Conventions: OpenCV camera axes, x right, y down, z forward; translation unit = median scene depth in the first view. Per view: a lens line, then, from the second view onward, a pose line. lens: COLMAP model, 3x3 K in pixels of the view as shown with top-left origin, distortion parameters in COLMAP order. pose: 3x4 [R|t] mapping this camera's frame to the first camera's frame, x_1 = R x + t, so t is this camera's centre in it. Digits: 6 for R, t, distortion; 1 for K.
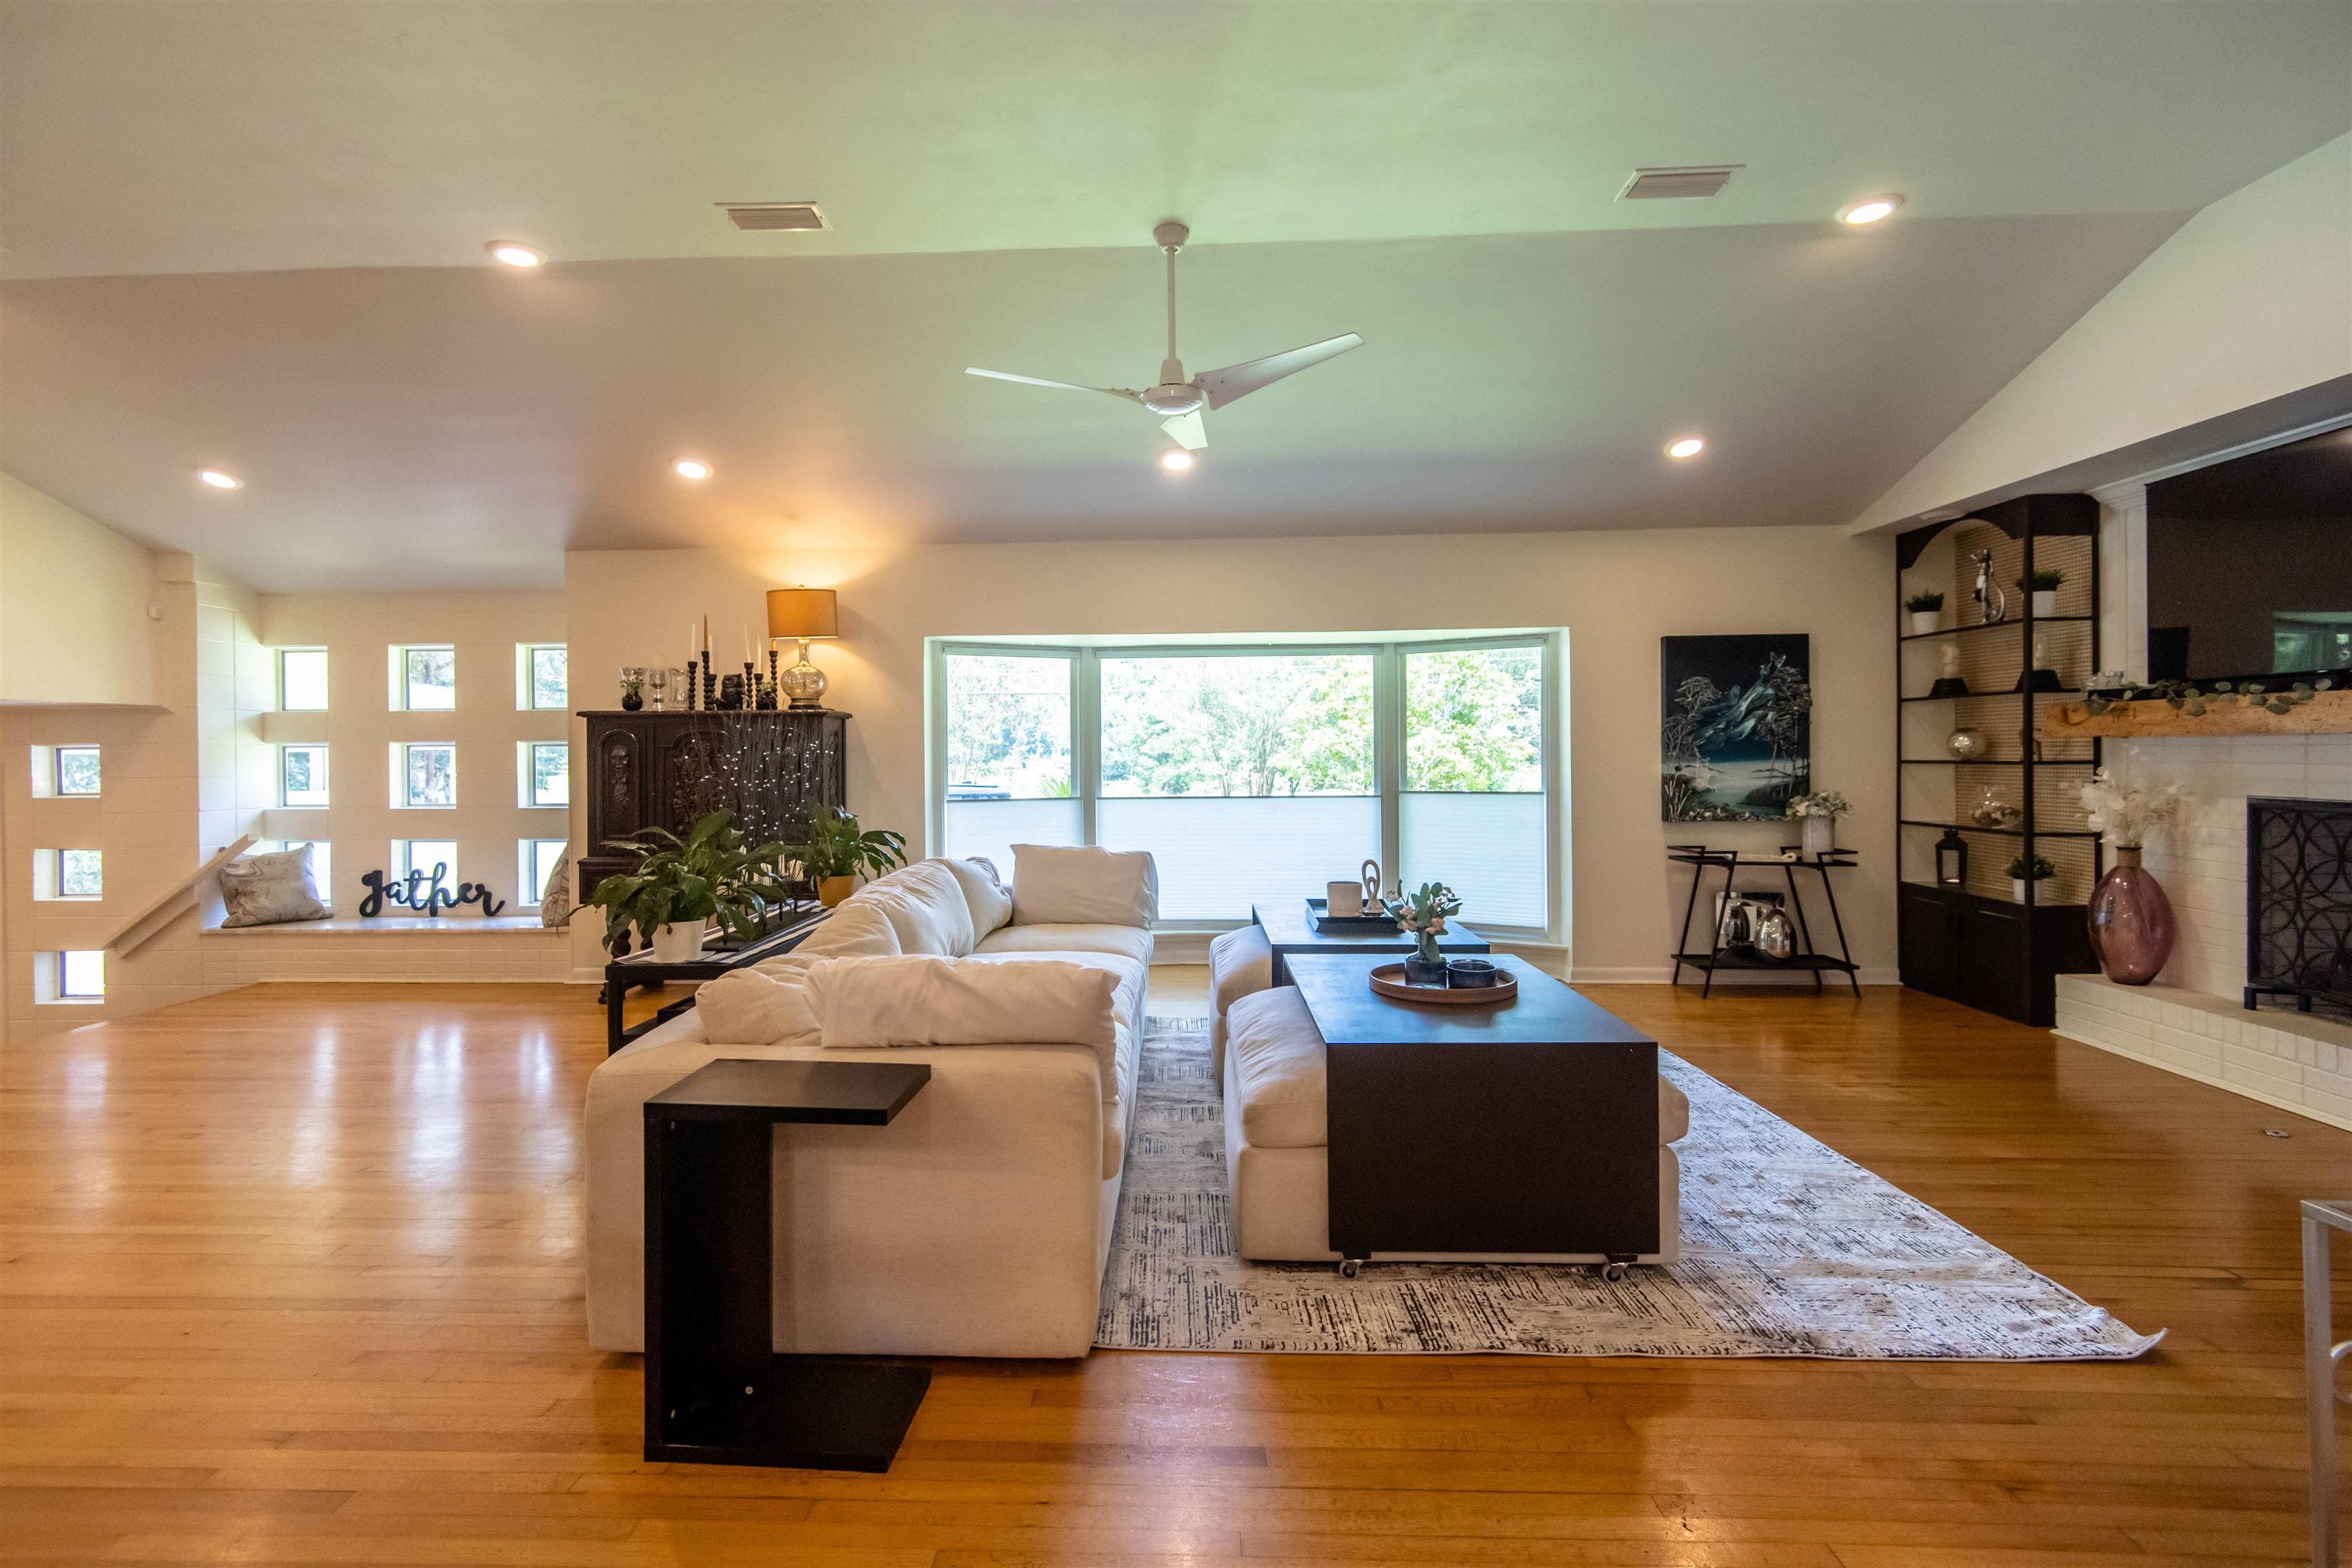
lens RADIAL K [[1062.9, 0, 1176.3], [0, 1062.9, 795.6], [0, 0, 1]] dist [0.029714, -0.019487]
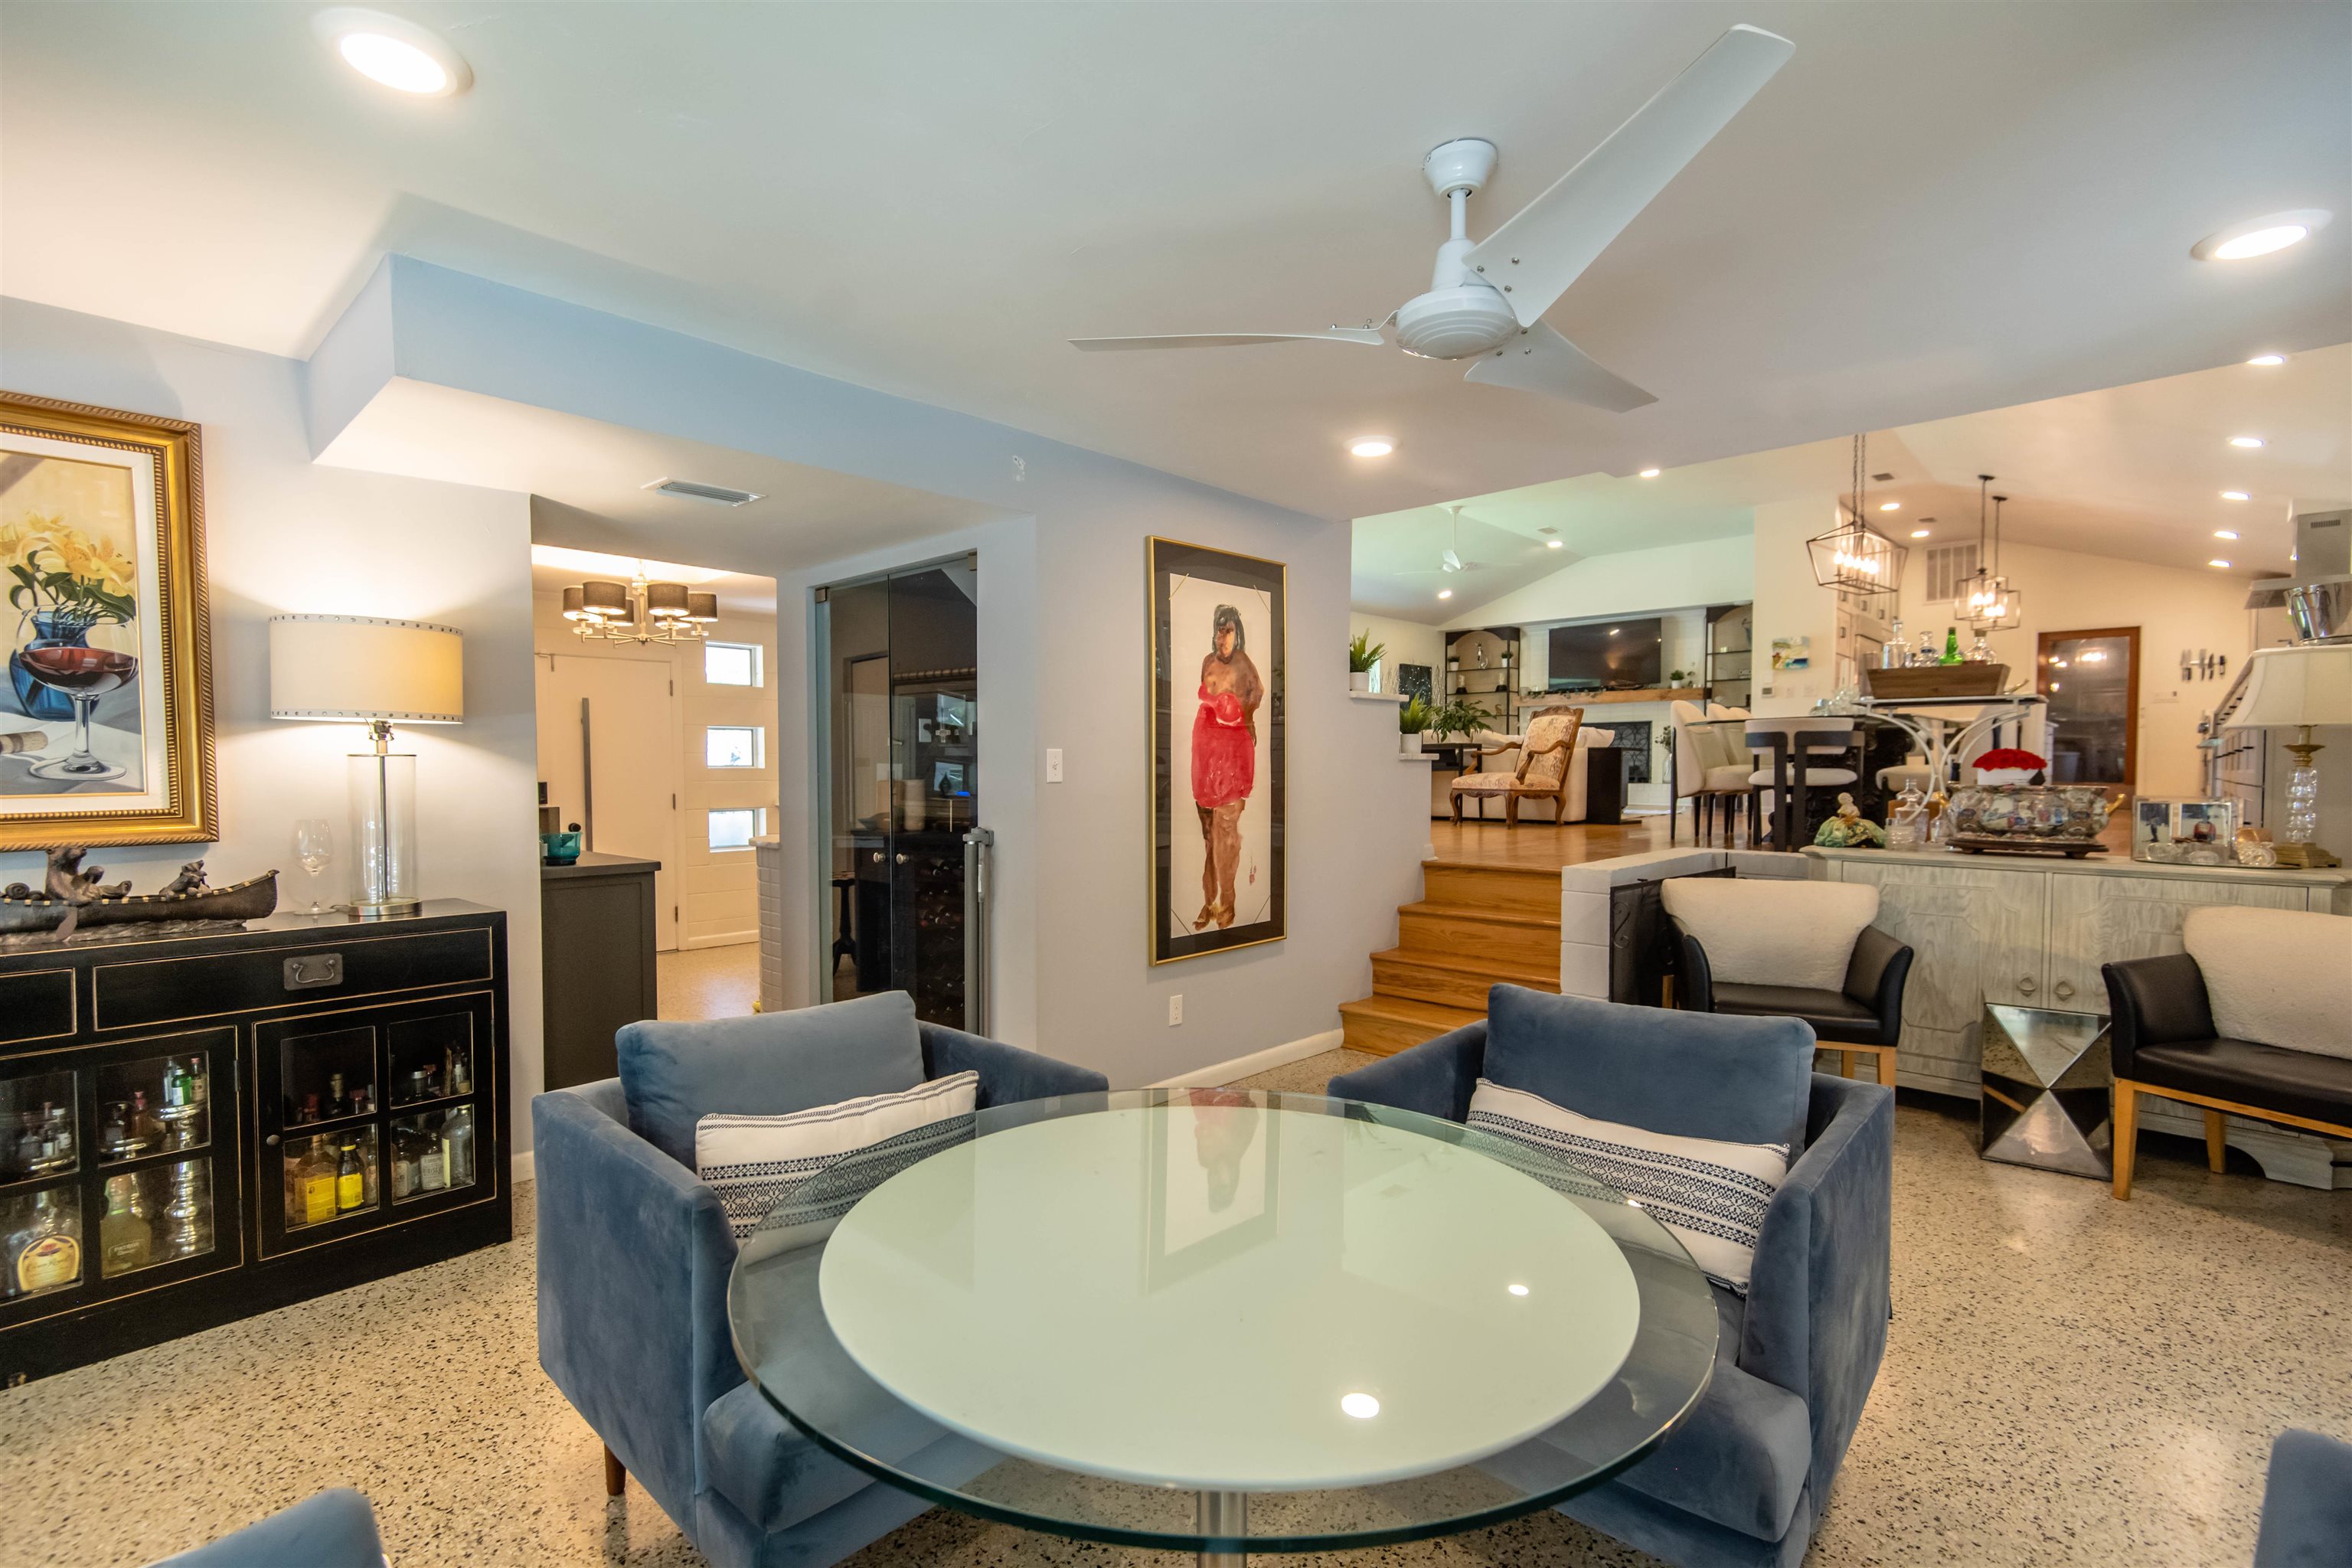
lens RADIAL K [[1062.9, 0, 1176.3], [0, 1062.9, 795.6], [0, 0, 1]] dist [0.029714, -0.019487]
pose [[0.664077, -0.013420, 0.747544, -1.916971], [0.027171, 0.999612, -0.006192, 0.174163], [-0.747170, 0.024424, 0.664184, -0.269758]]
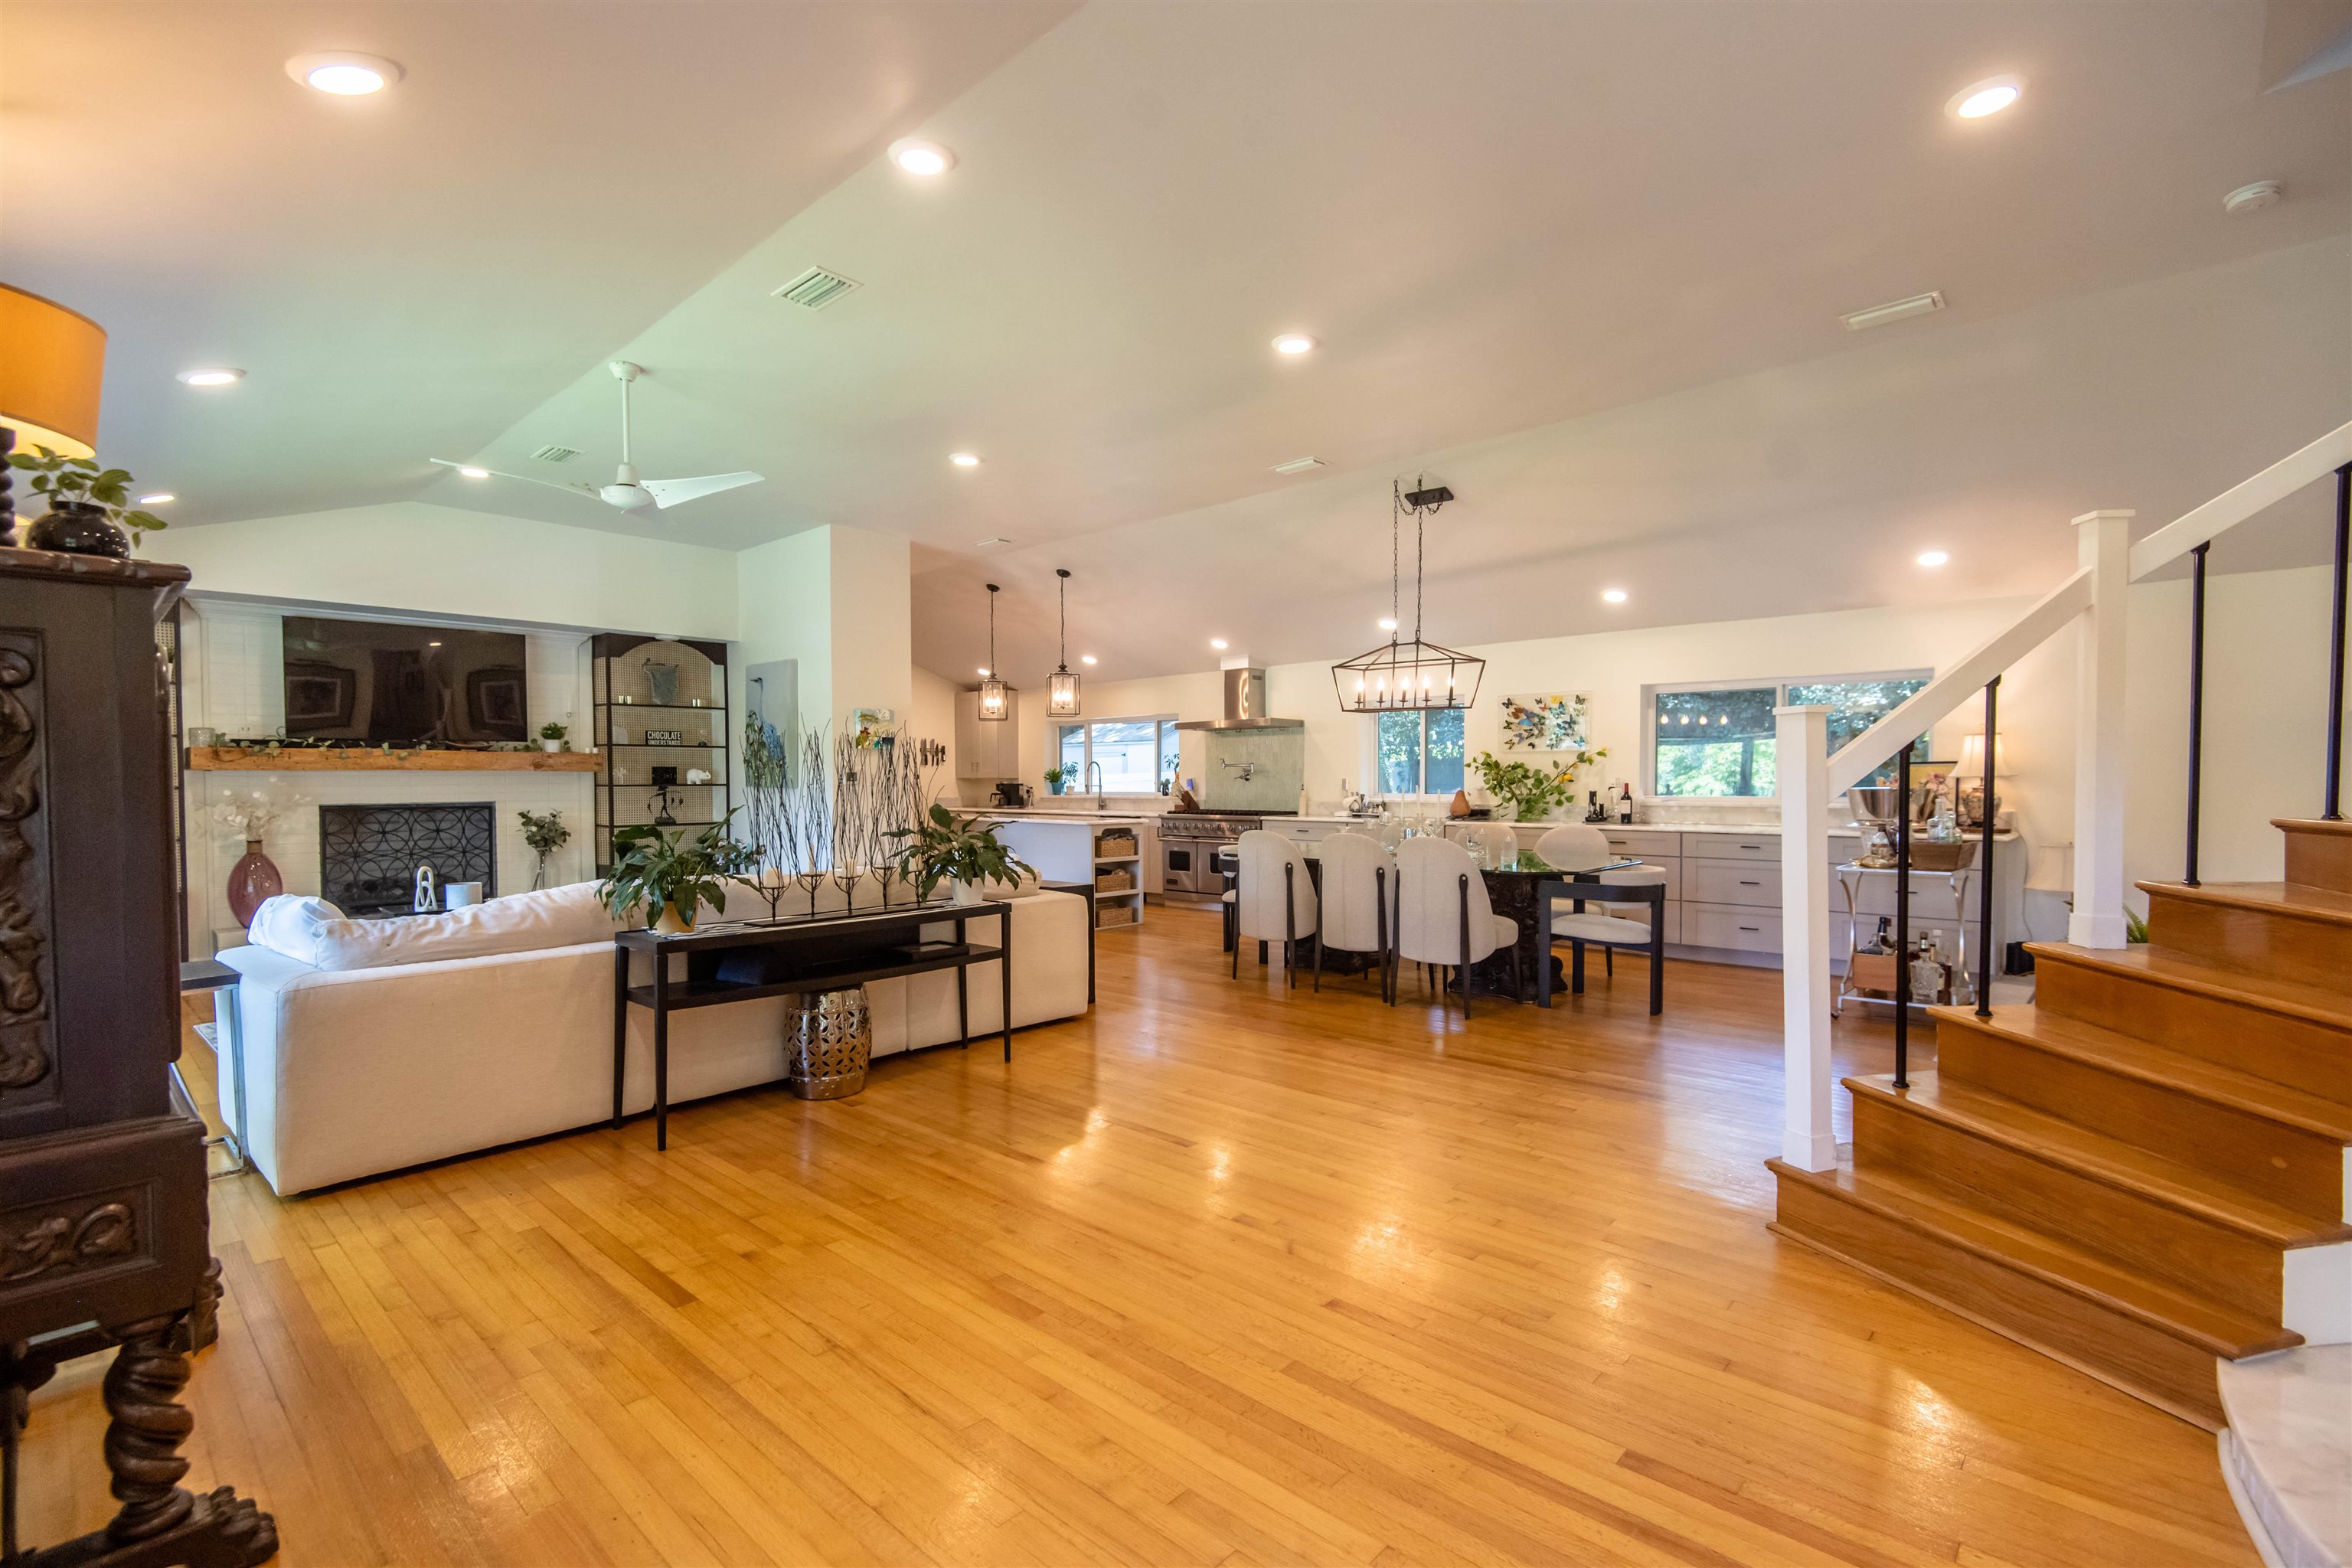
lens RADIAL K [[1062.9, 0, 1176.3], [0, 1062.9, 795.6], [0, 0, 1]] dist [0.029714, -0.019487]
pose [[-0.753561, 0.001608, 0.657376, -1.006295], [0.039929, 0.998263, 0.043329, -0.027781], [-0.656164, 0.058900, -0.752316, 1.101525]]
